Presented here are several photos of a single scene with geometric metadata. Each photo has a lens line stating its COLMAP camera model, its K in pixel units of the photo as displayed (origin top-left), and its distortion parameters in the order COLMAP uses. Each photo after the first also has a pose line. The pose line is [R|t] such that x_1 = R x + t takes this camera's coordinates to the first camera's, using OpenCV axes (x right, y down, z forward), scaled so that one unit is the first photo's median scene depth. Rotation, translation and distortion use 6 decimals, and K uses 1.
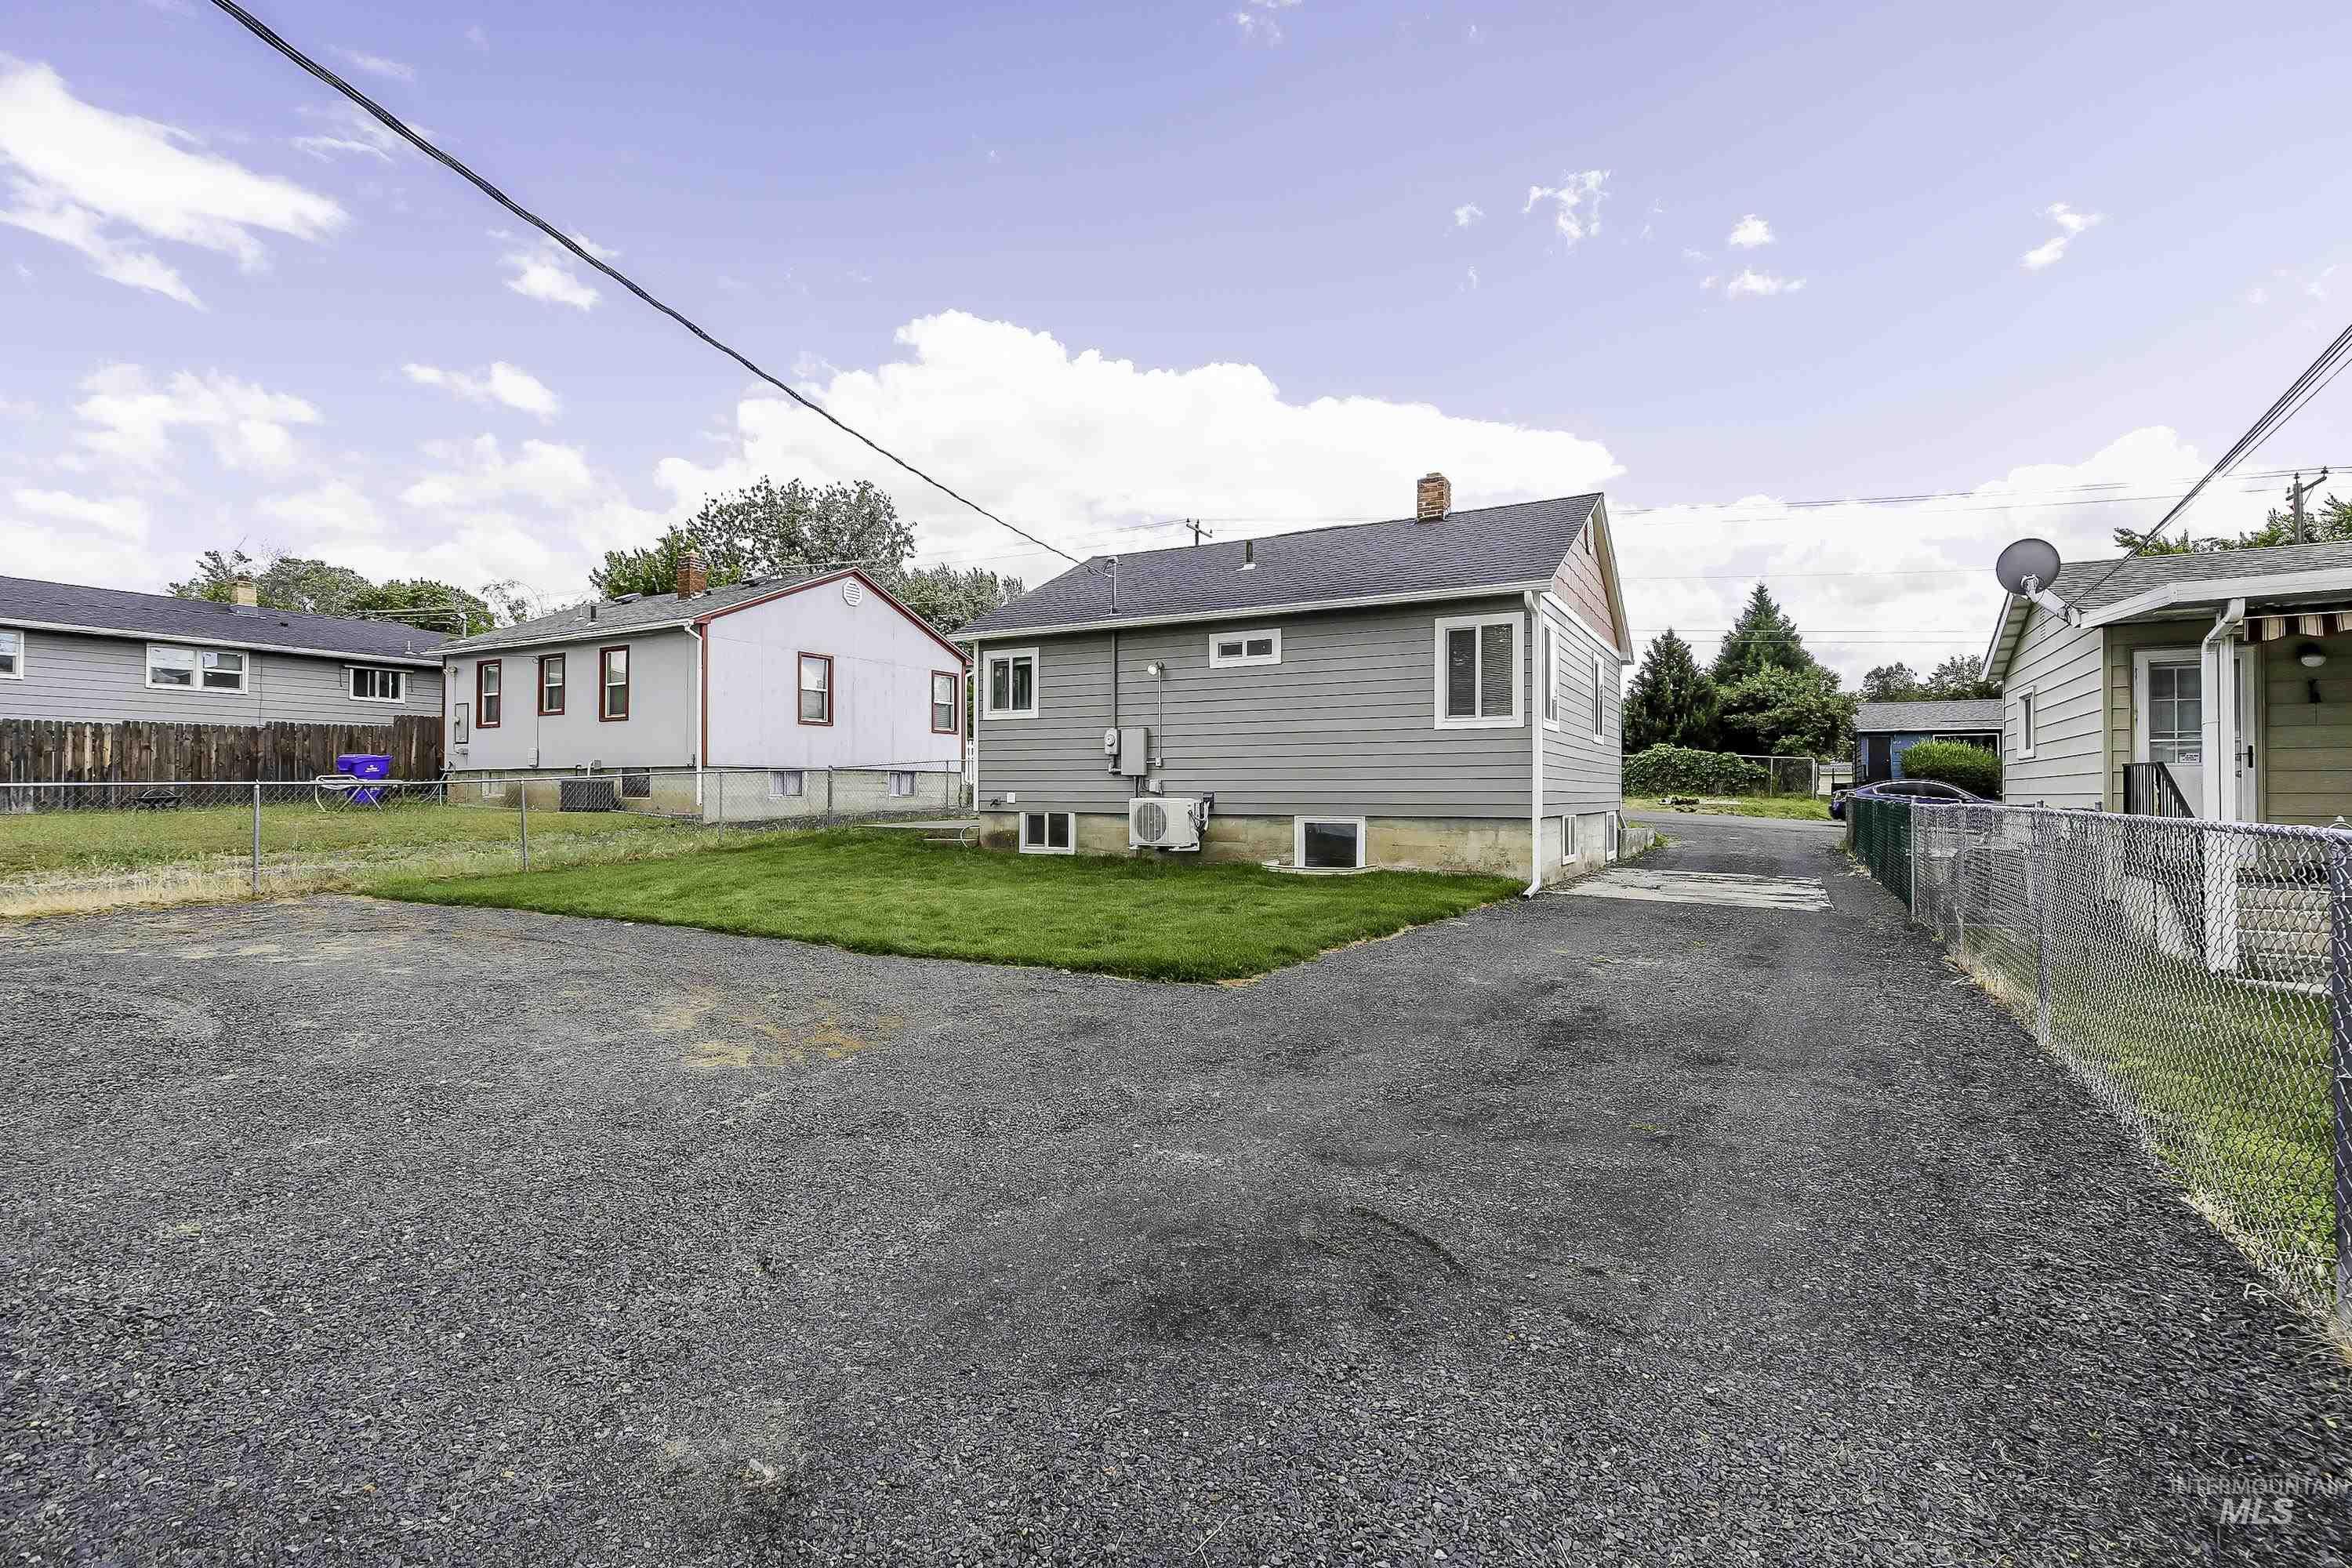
lens RADIAL K [[1101.2, 0, 1188.7], [0, 1101.2, 788.3], [0, 0, 1]] dist [-0.004027, -0.000463]
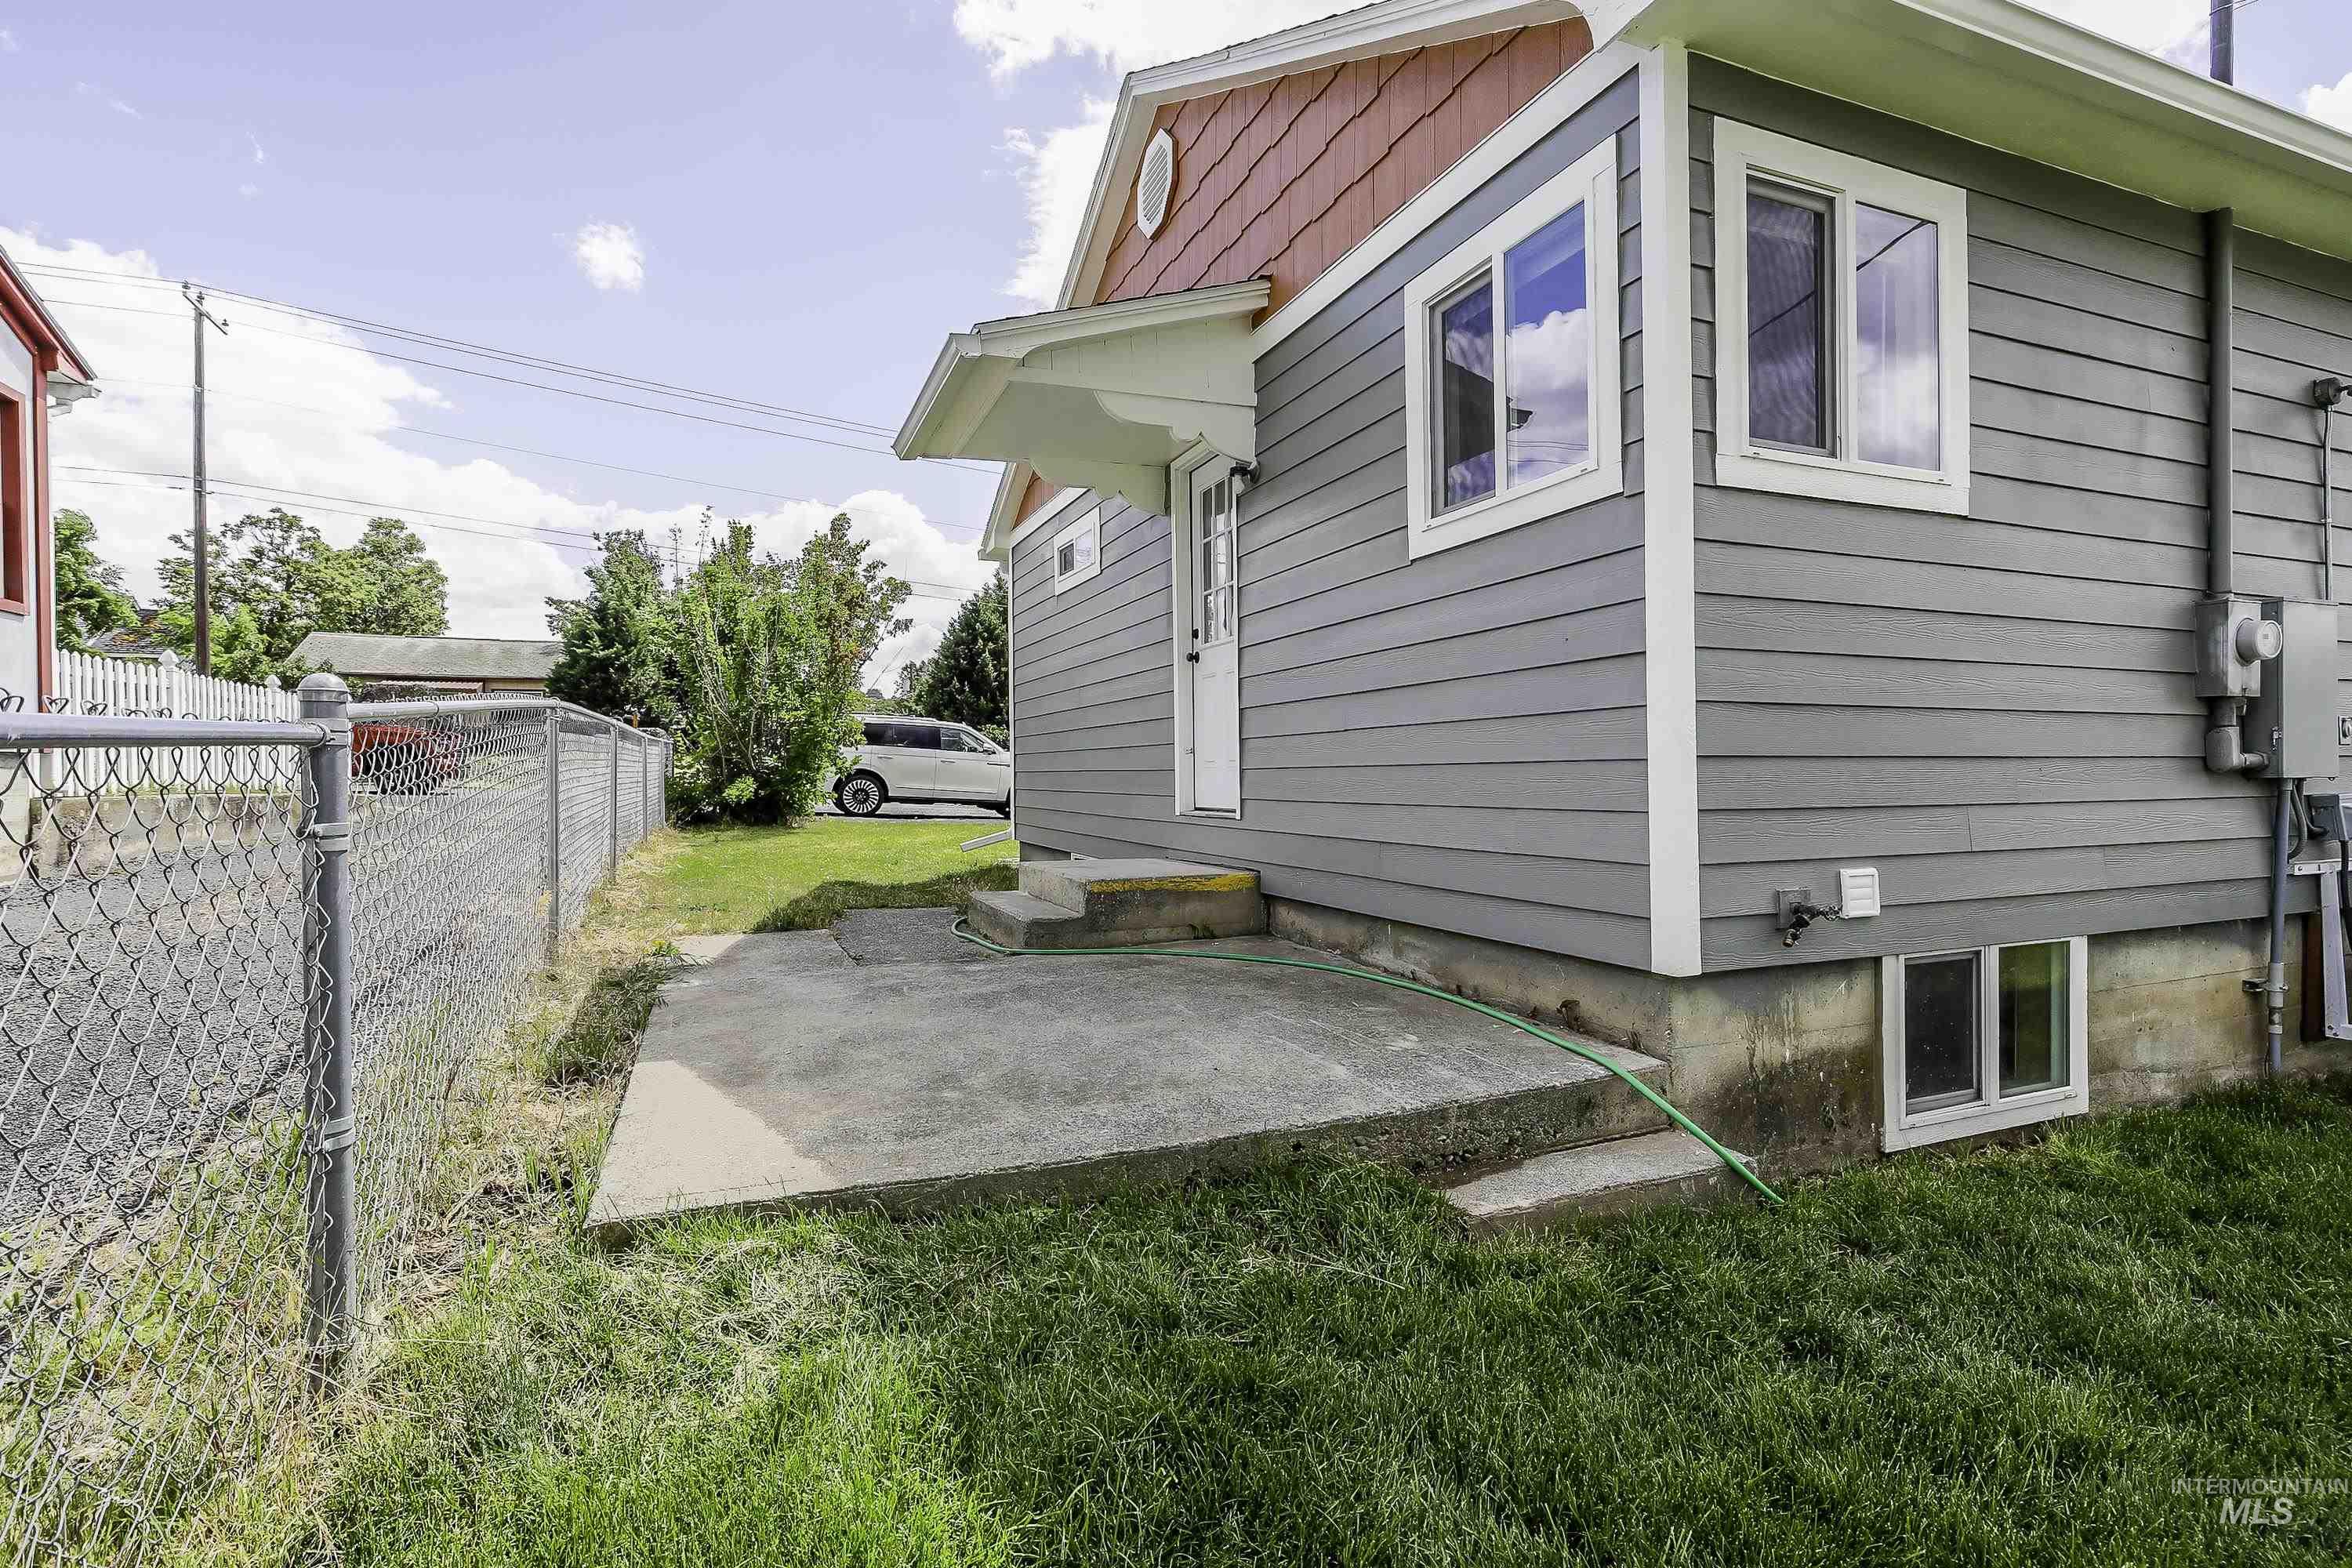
lens RADIAL K [[1101.2, 0, 1188.7], [0, 1101.2, 788.3], [0, 0, 1]] dist [-0.004027, -0.000463]
pose [[0.617110, -0.015859, 0.786717, -0.403488], [0.005023, 0.999856, 0.016215, -0.014876], [-0.786861, -0.006055, 0.617101, 0.982964]]
